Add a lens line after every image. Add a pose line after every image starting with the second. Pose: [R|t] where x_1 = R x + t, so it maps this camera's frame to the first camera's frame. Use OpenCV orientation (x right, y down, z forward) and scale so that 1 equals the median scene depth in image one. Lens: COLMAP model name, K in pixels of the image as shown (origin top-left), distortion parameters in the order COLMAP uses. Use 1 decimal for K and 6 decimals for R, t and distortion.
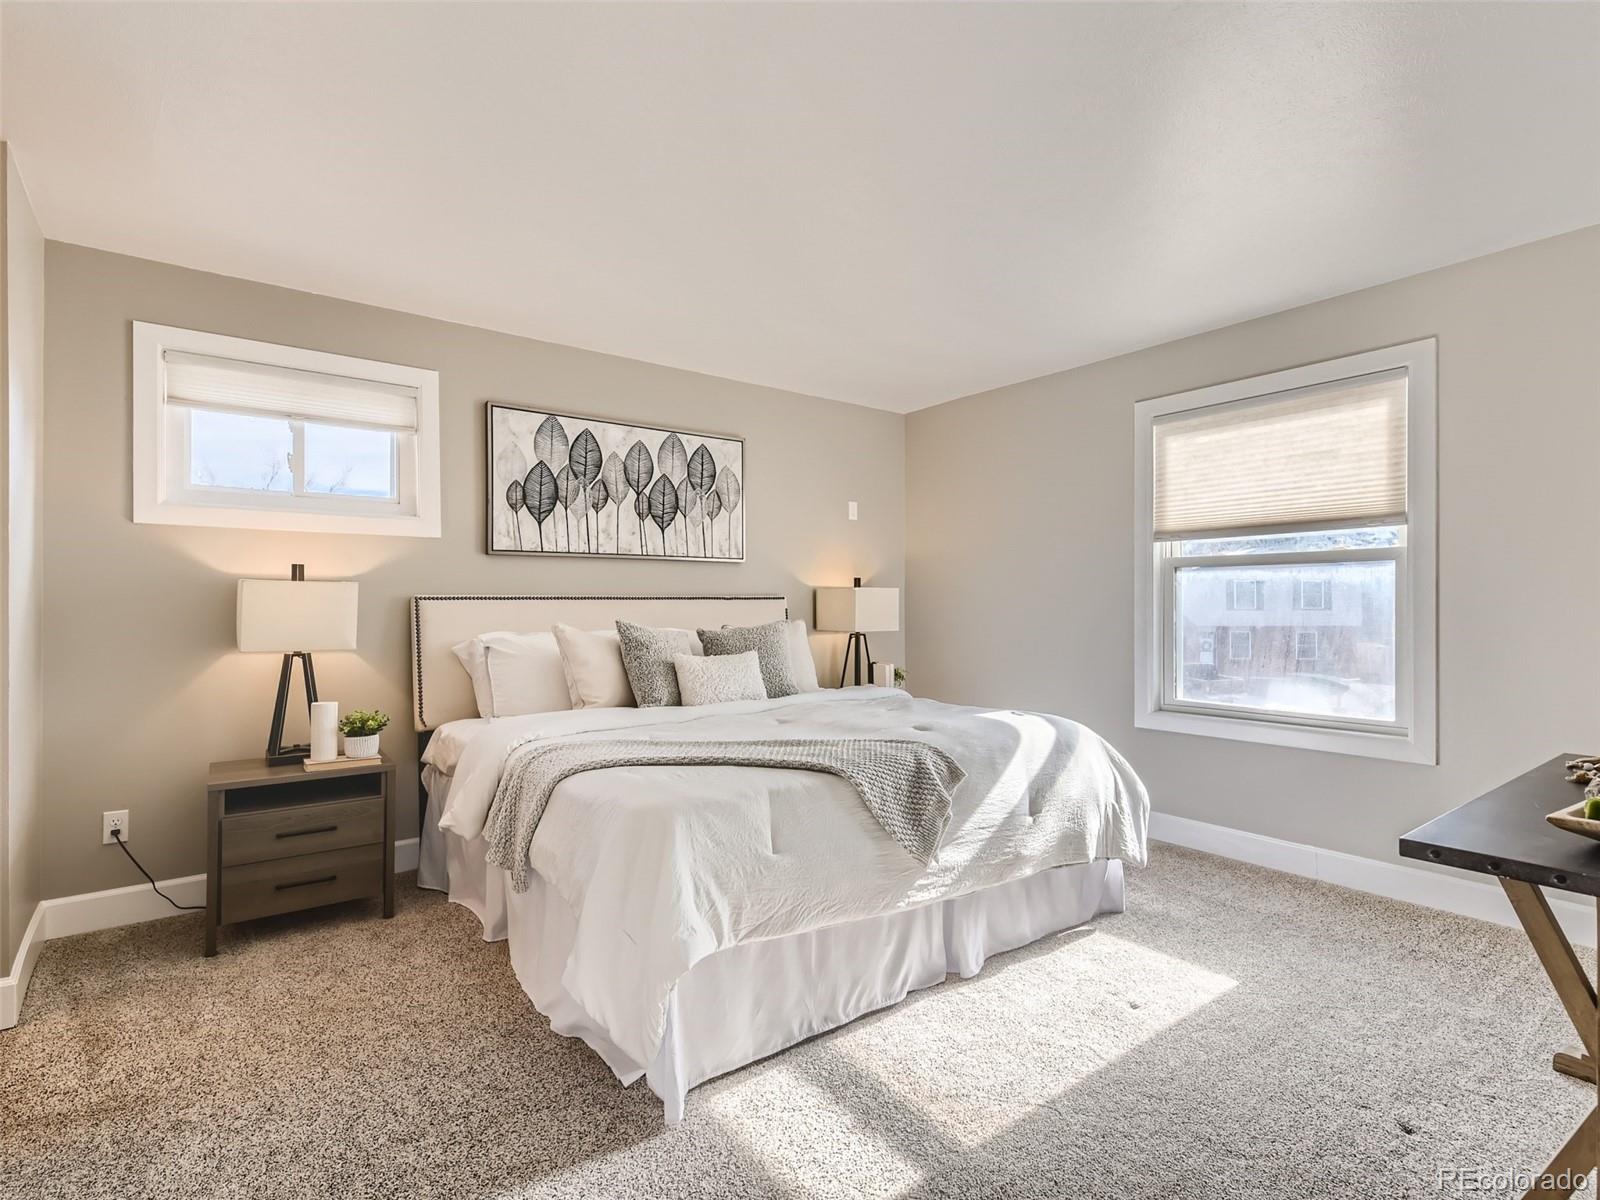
lens RADIAL K [[796.6, 0, 800.0], [0, 796.6, 600.0], [0, 0, 1]] dist [0.016815, 0.000178]
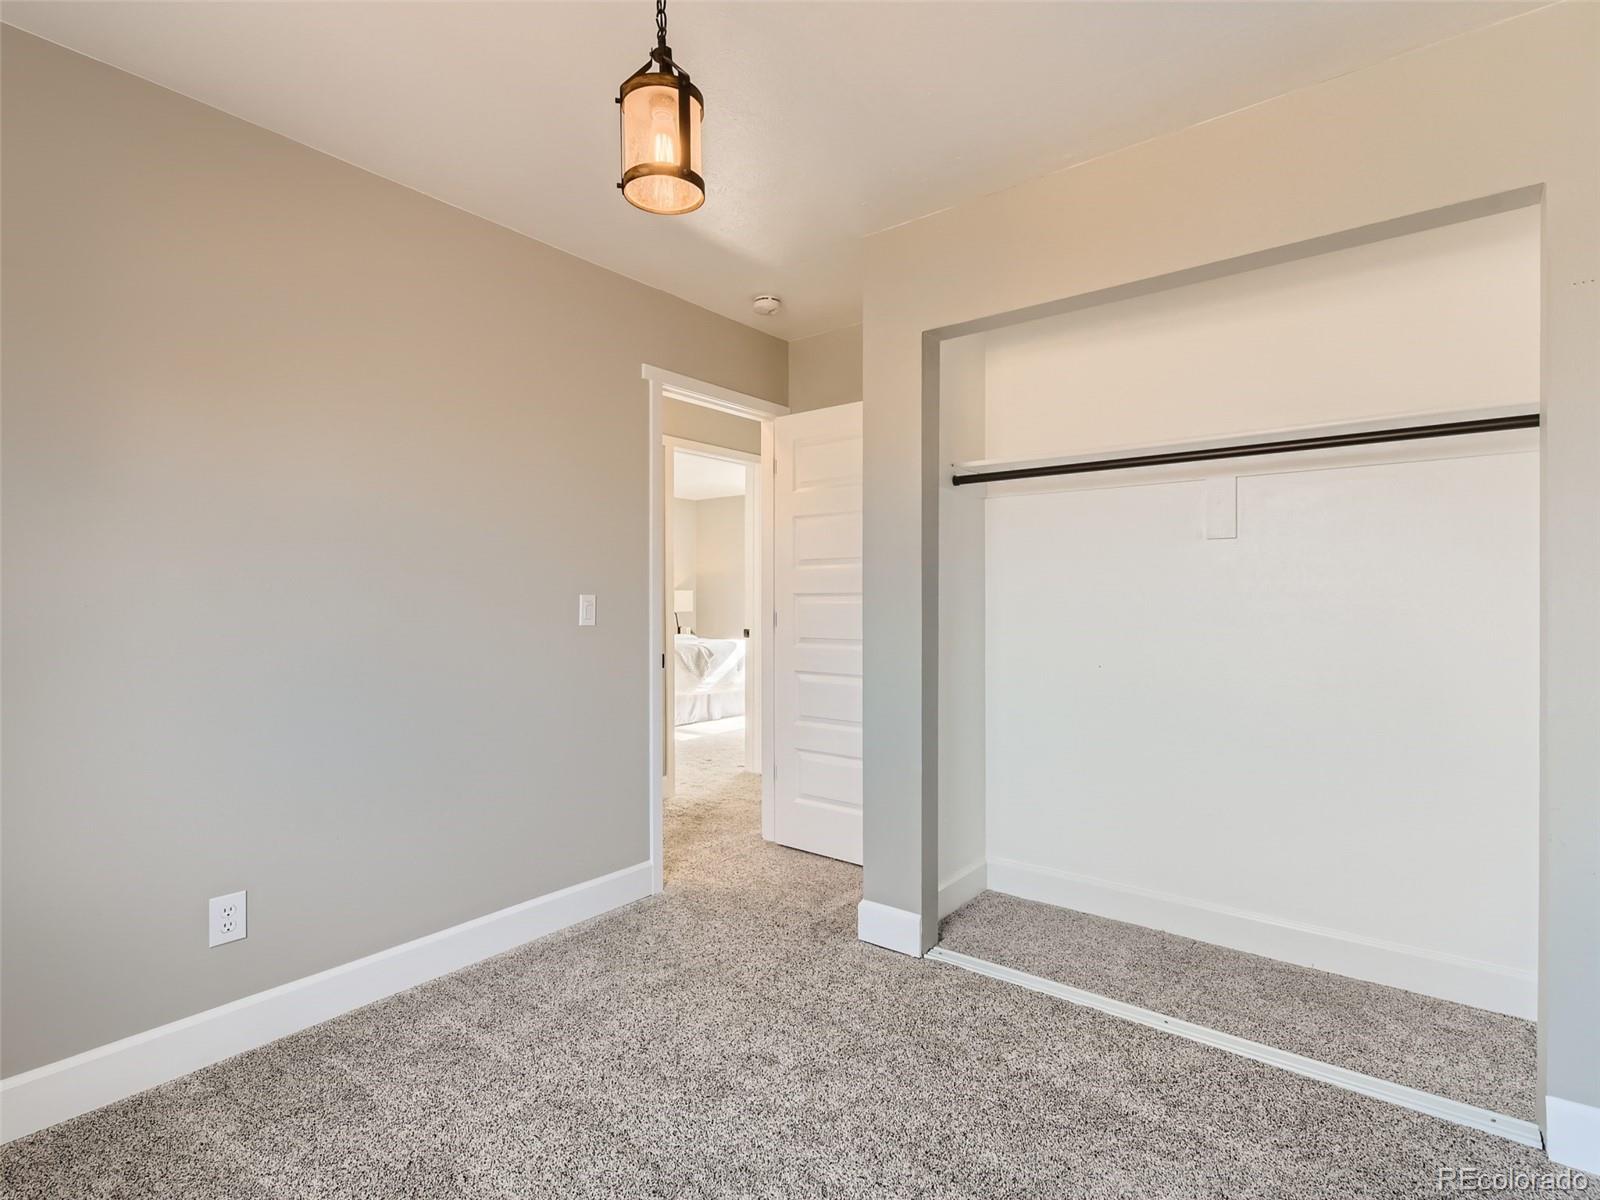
lens RADIAL K [[796.6, 0, 800.0], [0, 796.6, 600.0], [0, 0, 1]] dist [0.016815, 0.000178]
pose [[0.966670, 0.003178, 0.256007, -0.258974], [-0.004897, 0.999970, 0.006079, -0.009840], [-0.255979, -0.007130, 0.966656, -2.038267]]
